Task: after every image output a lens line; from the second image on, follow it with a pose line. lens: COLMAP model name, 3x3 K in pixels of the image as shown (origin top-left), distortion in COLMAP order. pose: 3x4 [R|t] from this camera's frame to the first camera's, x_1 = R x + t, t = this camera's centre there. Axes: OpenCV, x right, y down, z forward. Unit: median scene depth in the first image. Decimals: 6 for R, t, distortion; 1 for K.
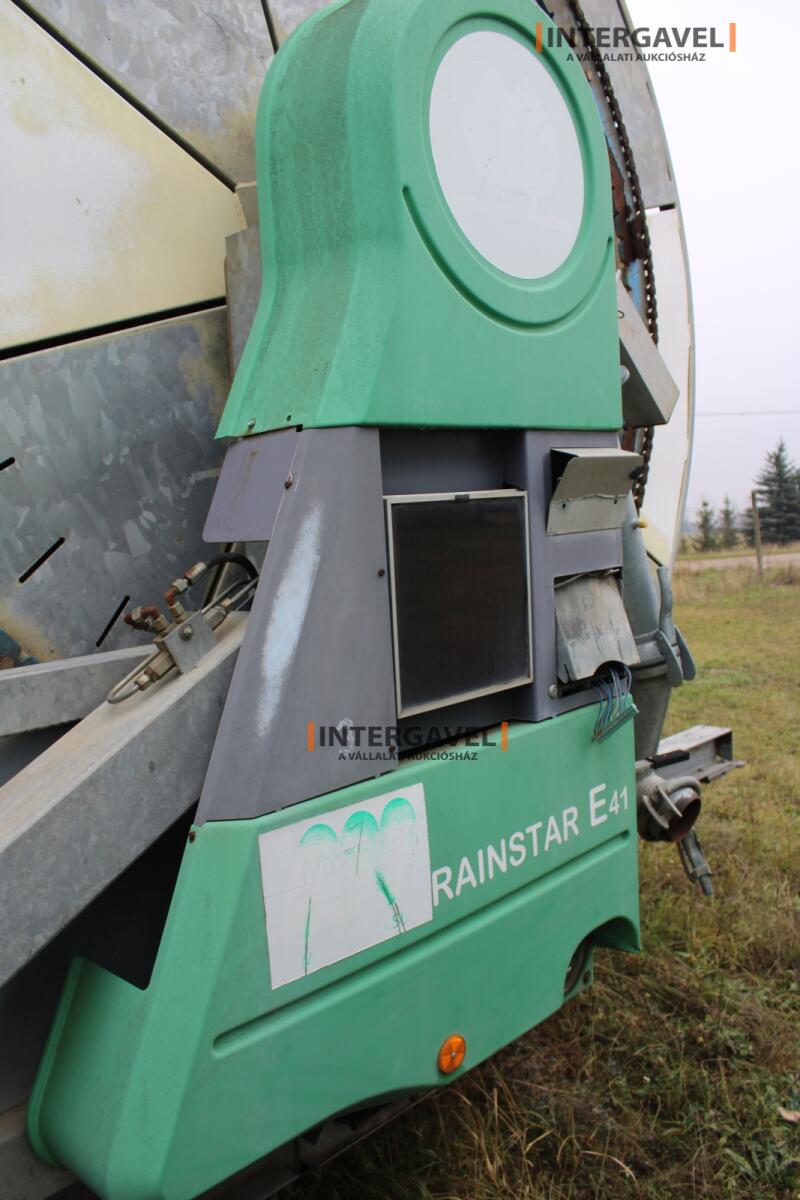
lens RADIAL K [[1006.7, 0, 403.7], [0, 1006.7, 605.3], [0, 0, 1]] dist [-0.170192, 0.157697]
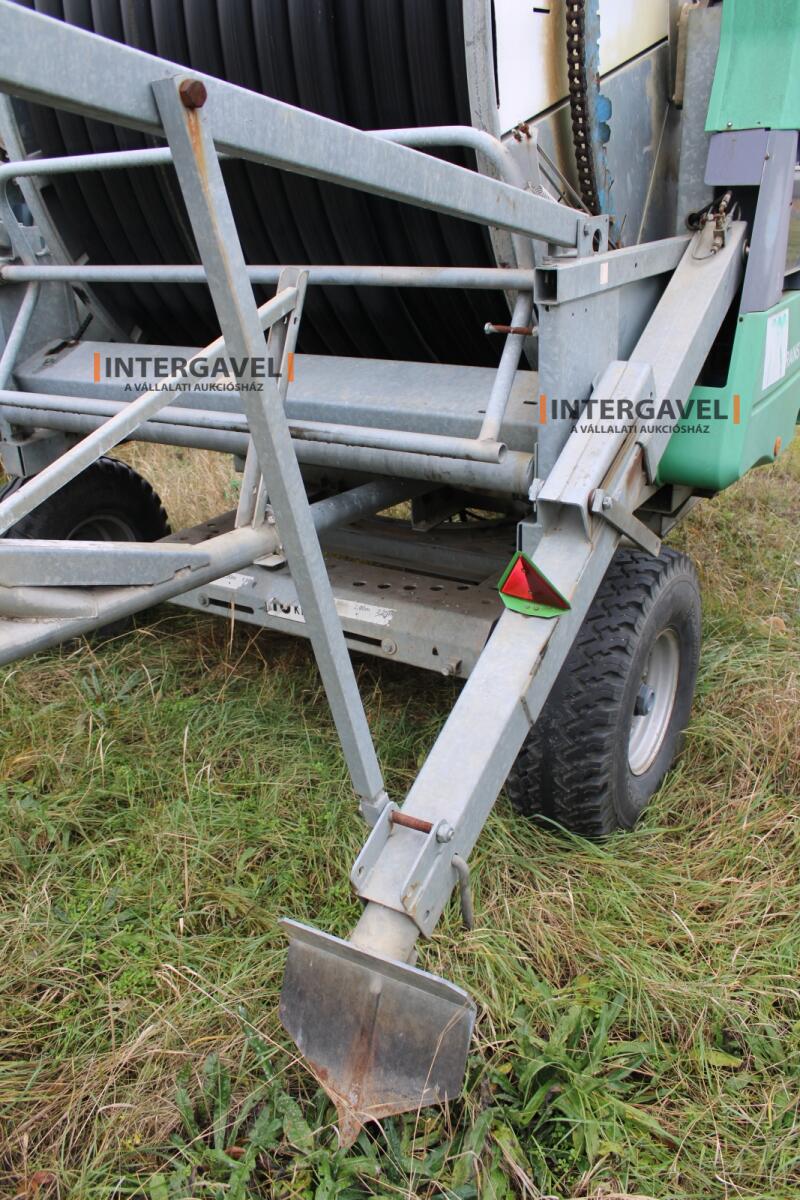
lens RADIAL K [[1006.7, 0, 403.7], [0, 1006.7, 605.3], [0, 0, 1]] dist [-0.170192, 0.157697]
pose [[0.974836, -0.066427, 0.212796, -1.226325], [0.001049, 0.955928, 0.293599, 0.166429], [-0.222920, -0.285988, 0.931943, -0.909927]]
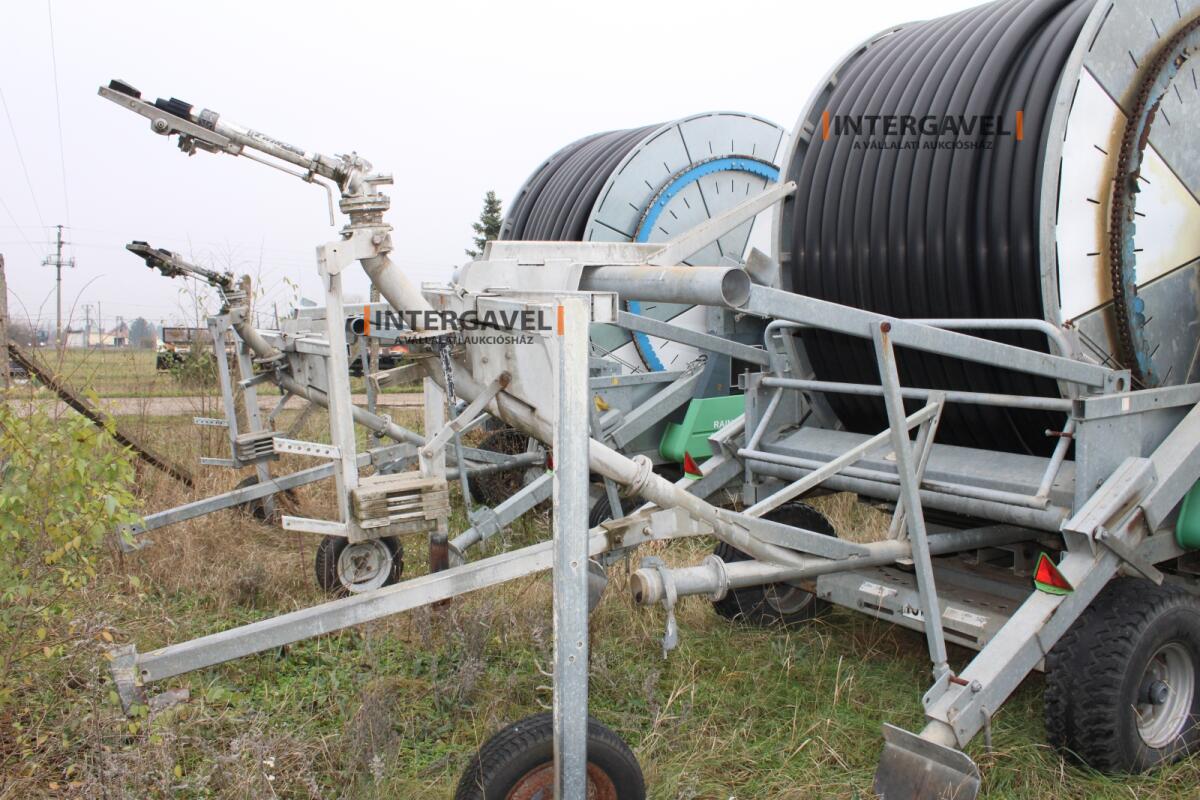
lens RADIAL K [[1006.7, 0, 598.5], [0, 1006.7, 406.2], [0, 0, 1]] dist [-0.170192, 0.157697]
pose [[0.967537, 0.057655, -0.246064, -1.258528], [-0.056929, 0.998327, 0.010068, 0.180347], [0.246233, 0.004267, 0.969201, -2.188003]]
